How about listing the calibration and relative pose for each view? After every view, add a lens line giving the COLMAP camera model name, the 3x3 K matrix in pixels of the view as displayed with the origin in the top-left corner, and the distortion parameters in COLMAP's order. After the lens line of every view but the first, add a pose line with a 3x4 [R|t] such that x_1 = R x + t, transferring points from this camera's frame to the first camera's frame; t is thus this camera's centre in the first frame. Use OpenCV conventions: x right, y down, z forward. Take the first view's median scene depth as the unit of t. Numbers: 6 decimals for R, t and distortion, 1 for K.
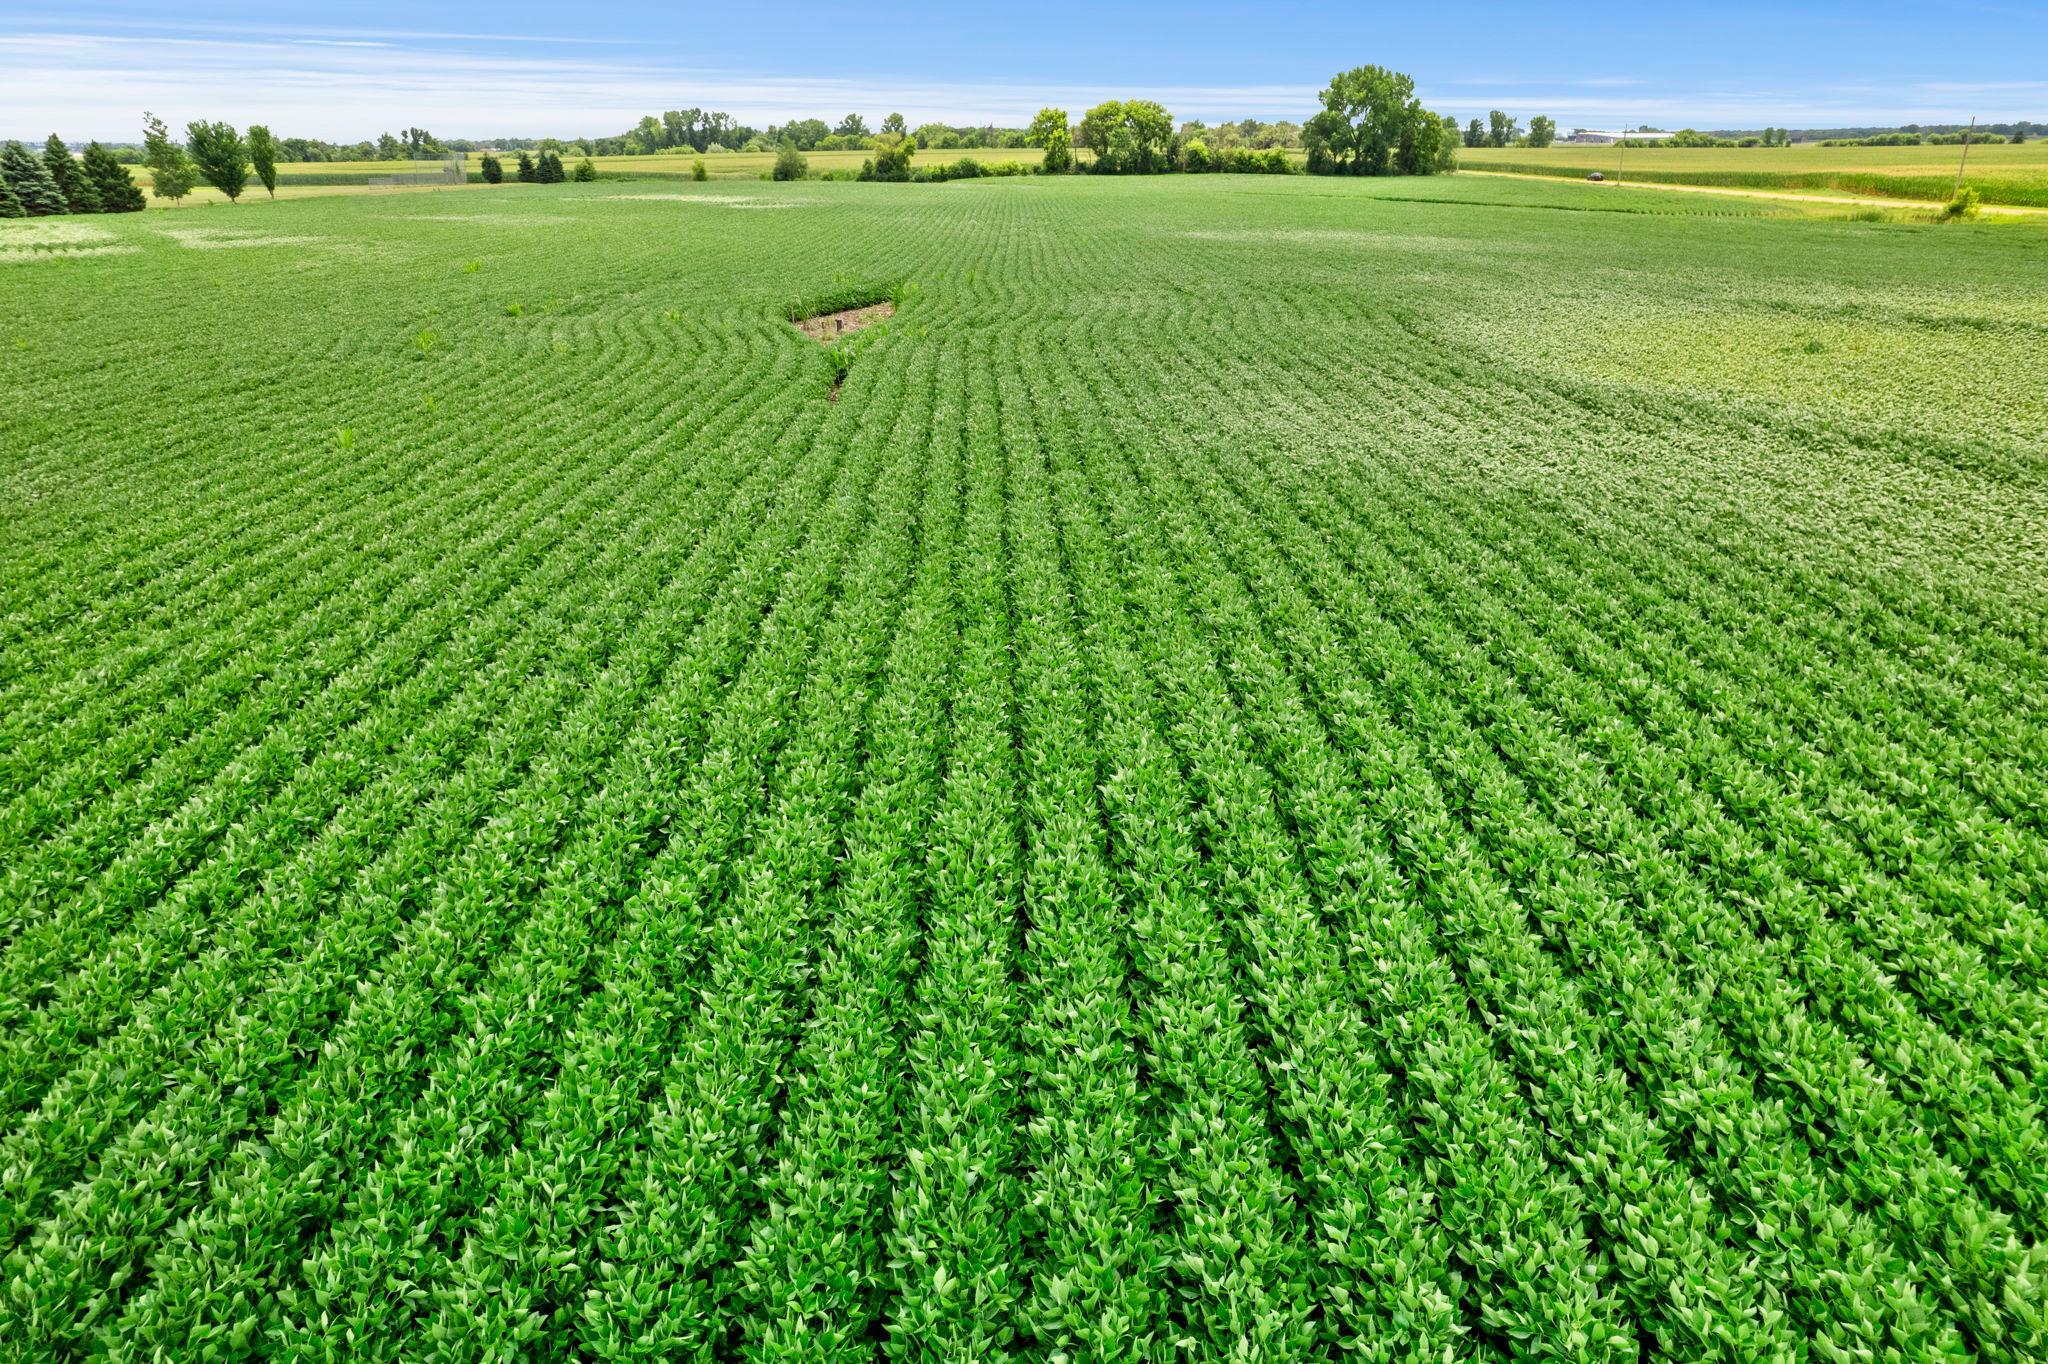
lens RADIAL K [[1317.4, 0, 1014.2], [0, 1317.4, 679.9], [0, 0, 1]] dist [-0.083442, 0.075457]
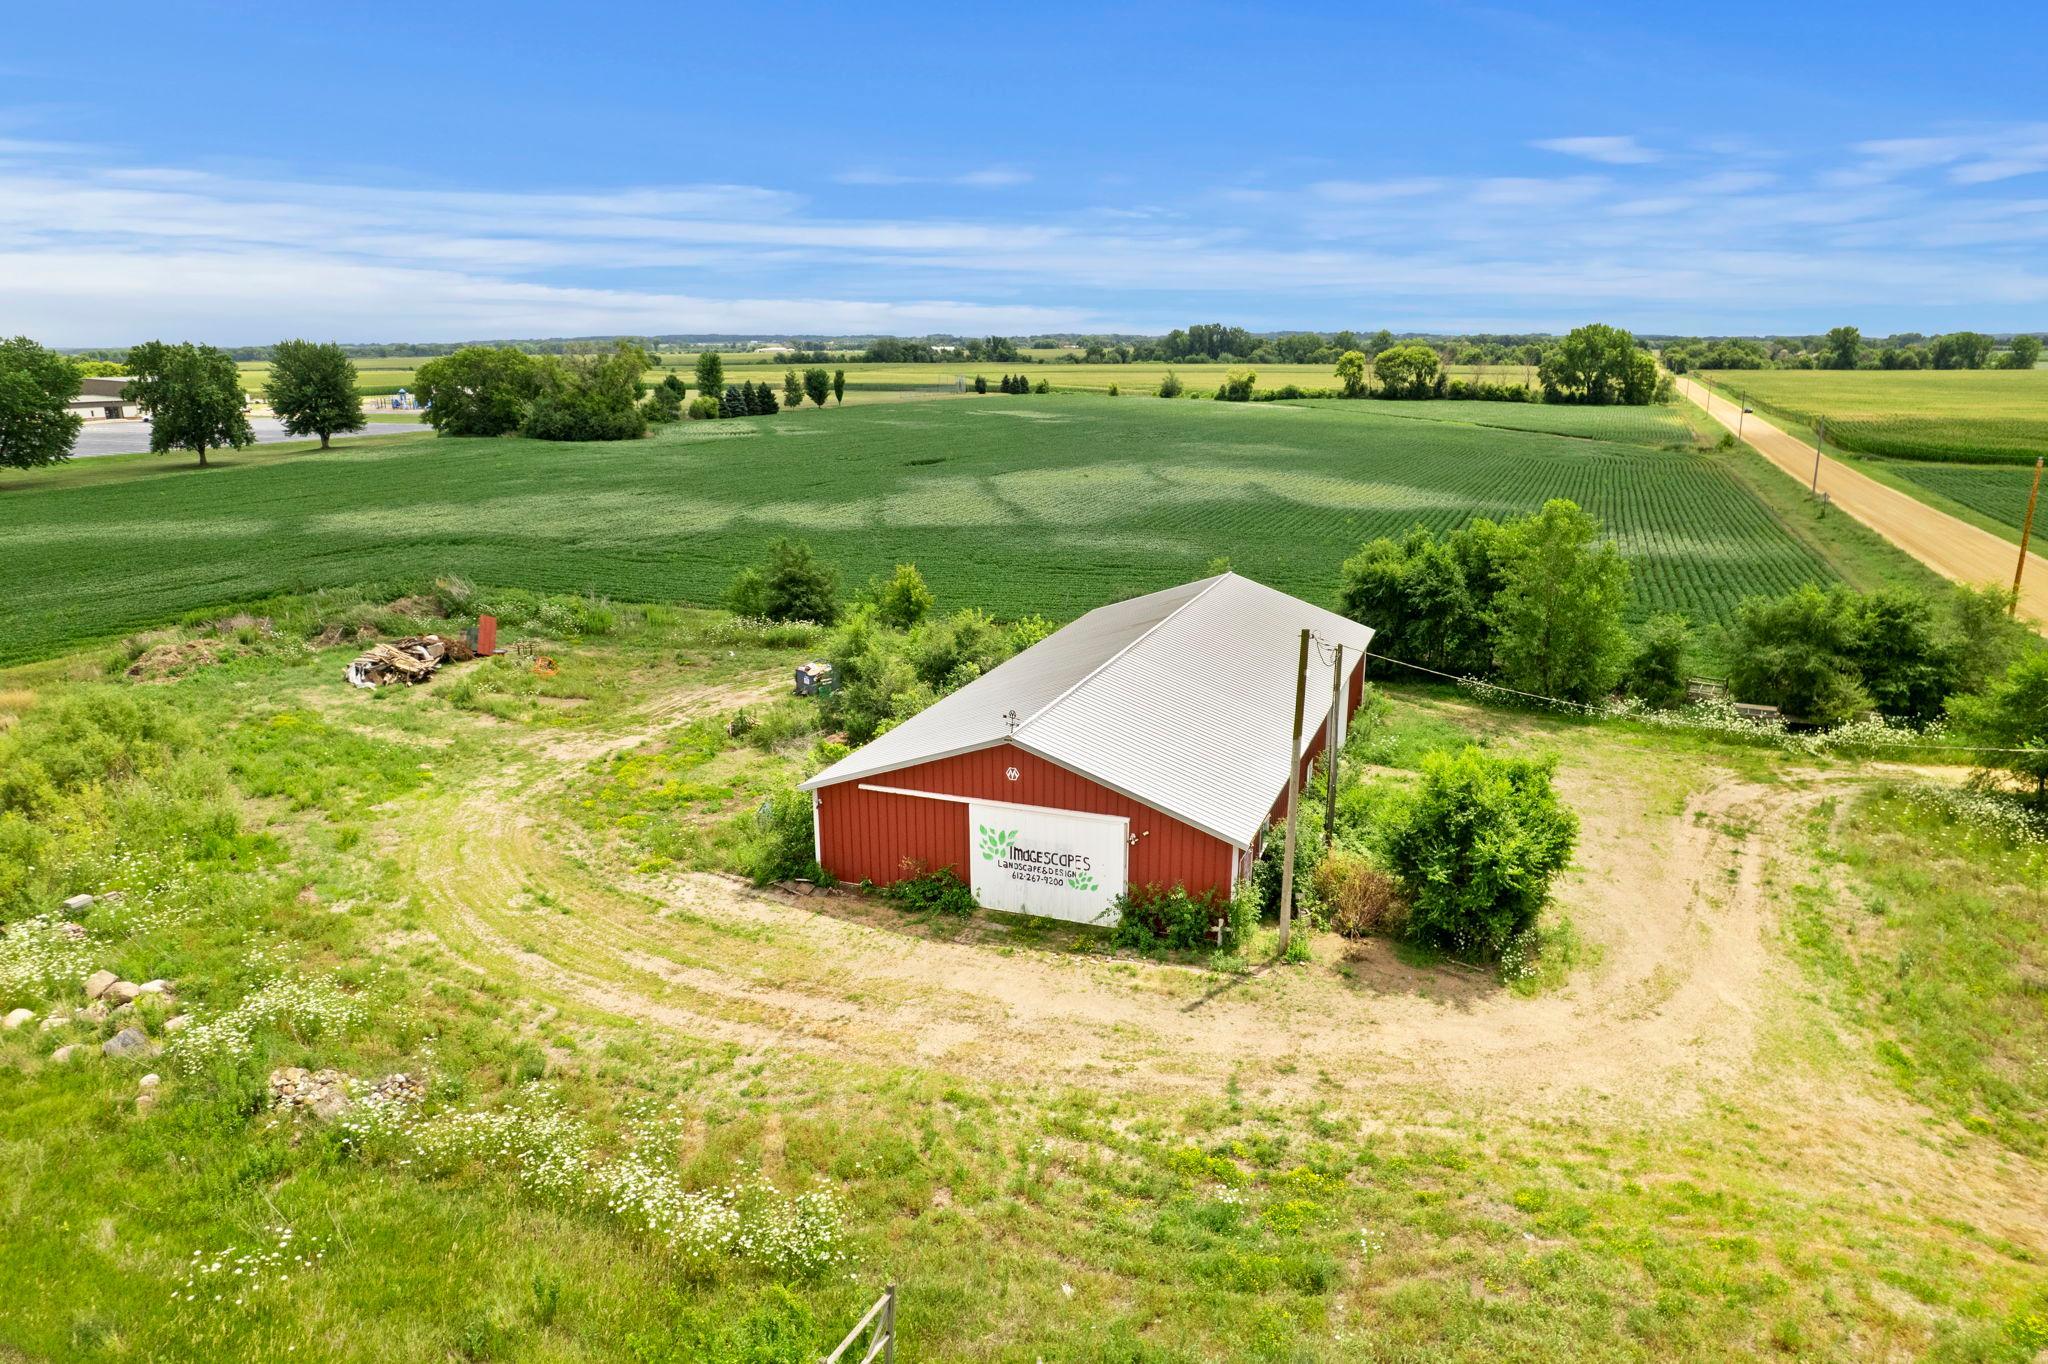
lens RADIAL K [[1330.5, 0, 1016.6], [0, 1330.5, 677.8], [0, 0, 1]] dist [-0.081769, 0.073407]
pose [[0.913917, 0.104080, -0.392331, 0.289570], [-0.157535, 0.981751, -0.106526, 0.114707], [0.374084, 0.159162, 0.913635, -0.383227]]
